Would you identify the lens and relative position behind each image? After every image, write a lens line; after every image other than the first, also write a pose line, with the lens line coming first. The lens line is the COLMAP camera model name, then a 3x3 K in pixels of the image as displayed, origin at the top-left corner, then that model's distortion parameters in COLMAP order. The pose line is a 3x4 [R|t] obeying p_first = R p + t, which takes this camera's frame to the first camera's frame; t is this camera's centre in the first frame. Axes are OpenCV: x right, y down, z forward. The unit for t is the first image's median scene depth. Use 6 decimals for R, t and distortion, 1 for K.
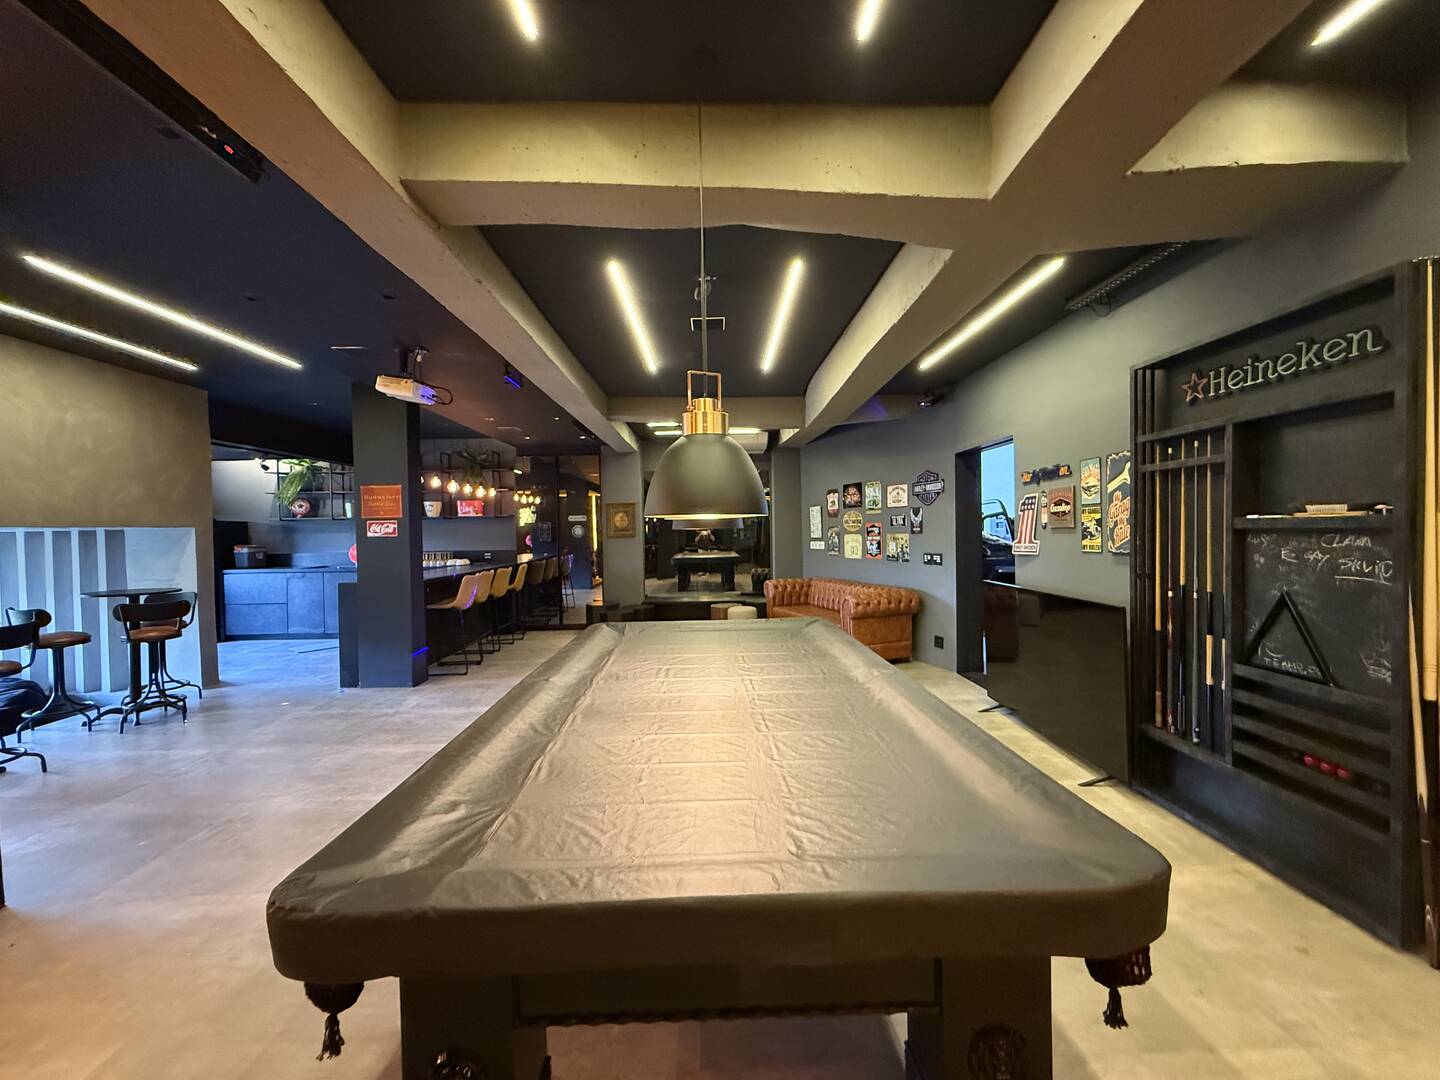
lens RADIAL K [[586.1, 0, 720.0], [0, 586.1, 540.0], [0, 0, 1]] dist [-0.000892, 0.000008]
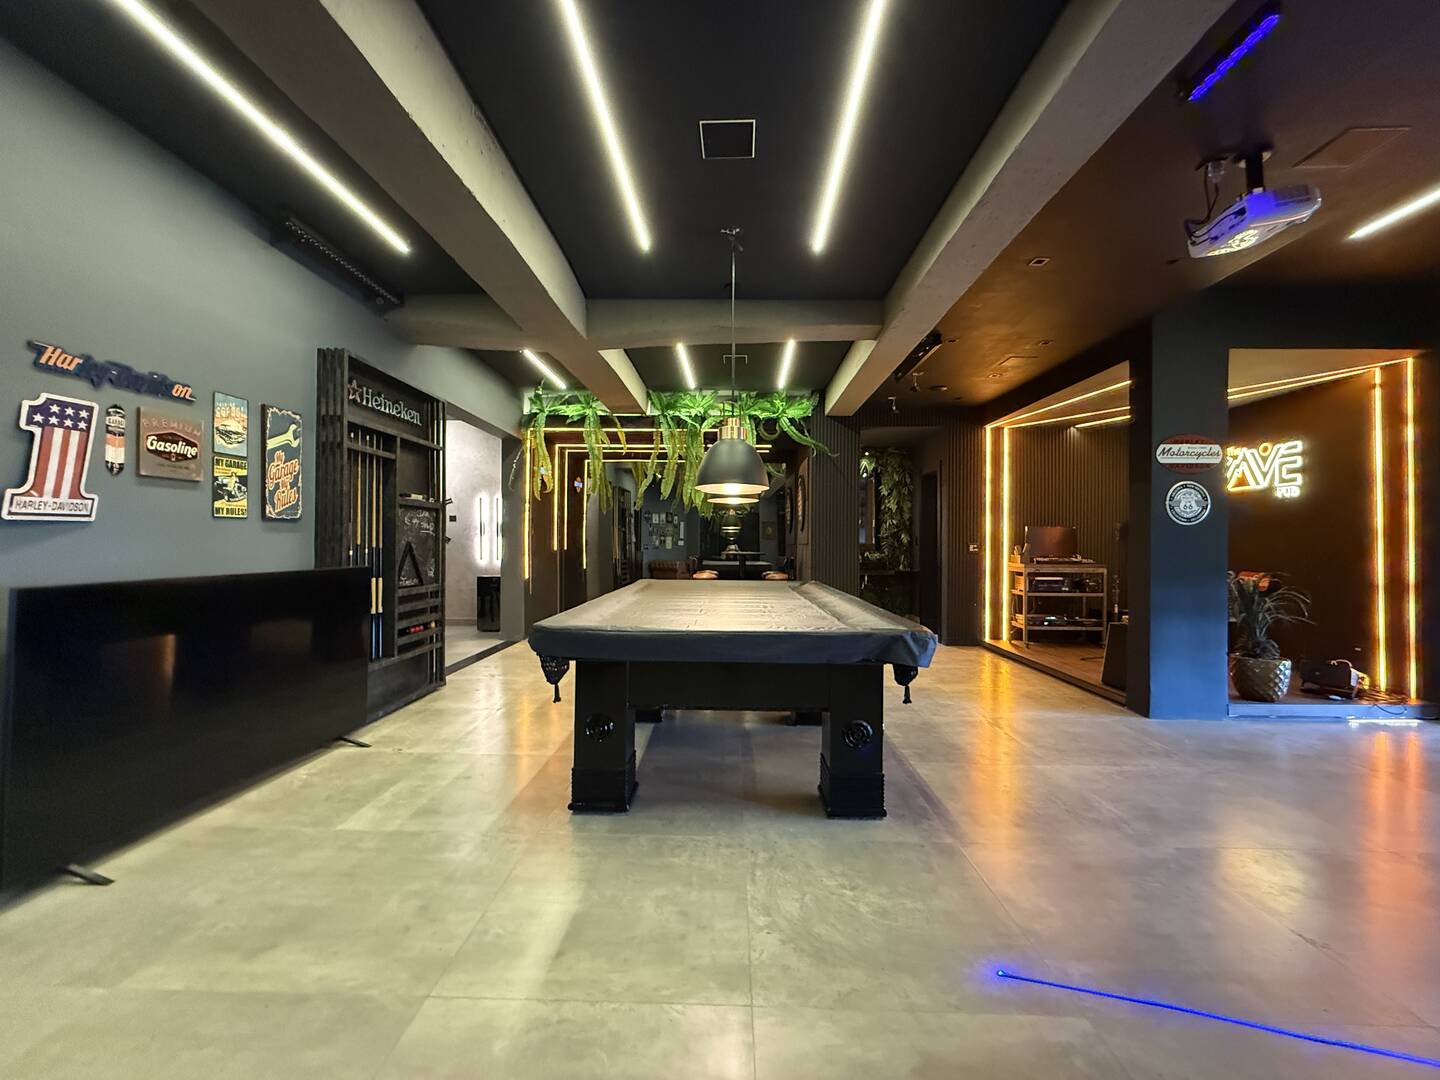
lens RADIAL K [[586.1, 0, 720.0], [0, 586.1, 540.0], [0, 0, 1]] dist [-0.000892, 0.000008]
pose [[-0.999043, 0.011163, 0.042290, -0.039323], [0.011600, 0.999882, 0.010102, 0.054633], [-0.042172, 0.010583, -0.999054, 1.910455]]
